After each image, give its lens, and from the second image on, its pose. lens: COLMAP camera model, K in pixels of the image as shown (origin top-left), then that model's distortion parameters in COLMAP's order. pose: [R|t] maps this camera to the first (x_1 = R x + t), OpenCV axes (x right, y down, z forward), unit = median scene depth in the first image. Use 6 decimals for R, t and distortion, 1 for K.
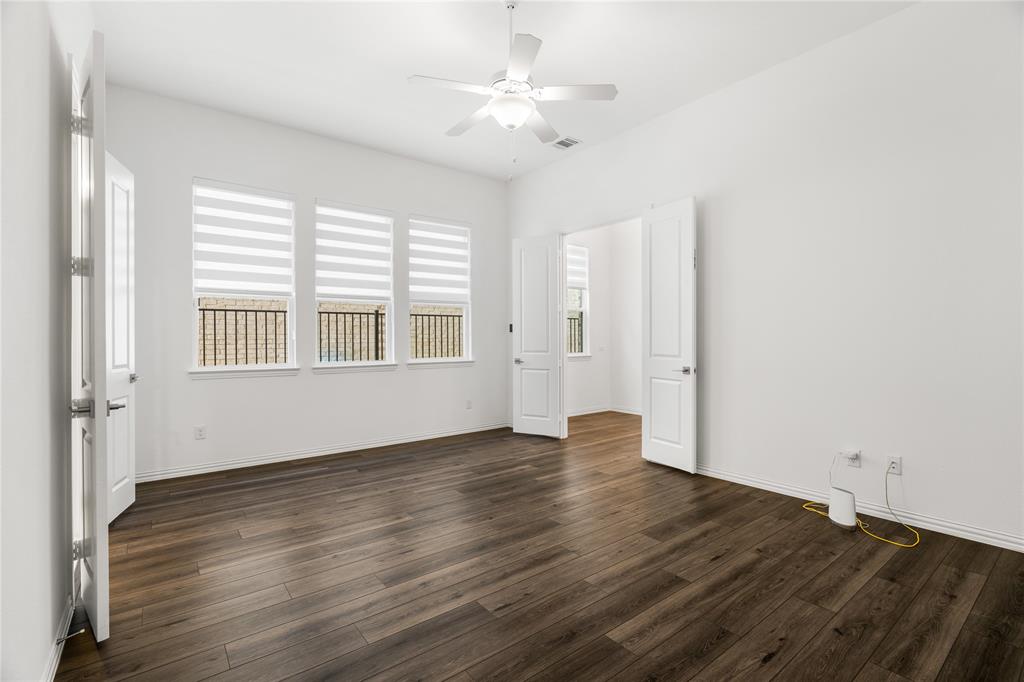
lens RADIAL K [[467.9, 0, 511.0], [0, 467.9, 338.4], [0, 0, 1]] dist [-0.004542, 0.002290]
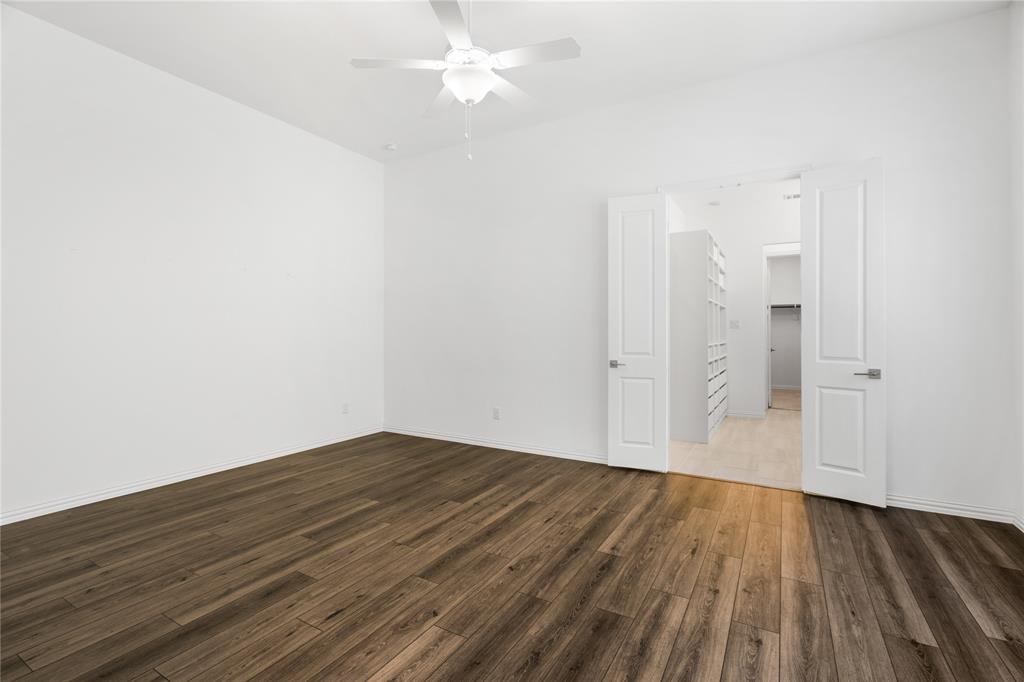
lens RADIAL K [[467.9, 0, 505.0], [0, 467.9, 336.5], [0, 0, 1]] dist [-0.004542, 0.002290]
pose [[-0.931226, 0.009621, -0.364316, 0.253798], [0.005188, 0.999900, 0.013145, -0.005811], [0.364407, 0.010351, -0.931182, 1.791217]]
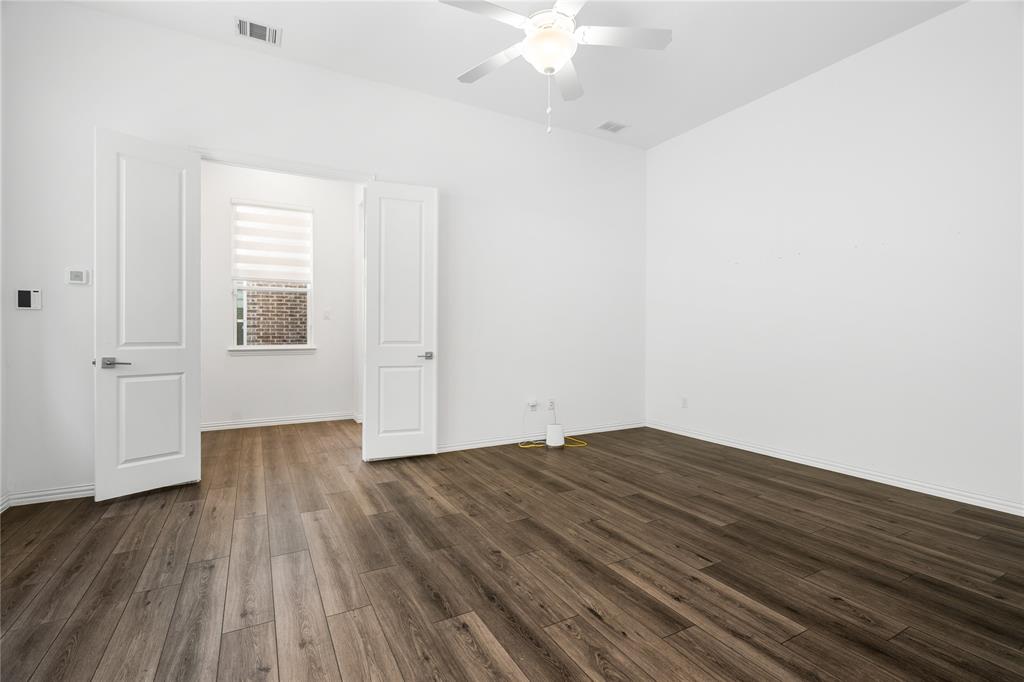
lens RADIAL K [[467.9, 0, 513.0], [0, 467.9, 339.4], [0, 0, 1]] dist [-0.004542, 0.002290]
pose [[0.153154, -0.007577, 0.988173, -0.828275], [0.000463, 0.999971, 0.007595, 0.034587], [-0.988202, -0.000706, 0.153153, 0.900707]]
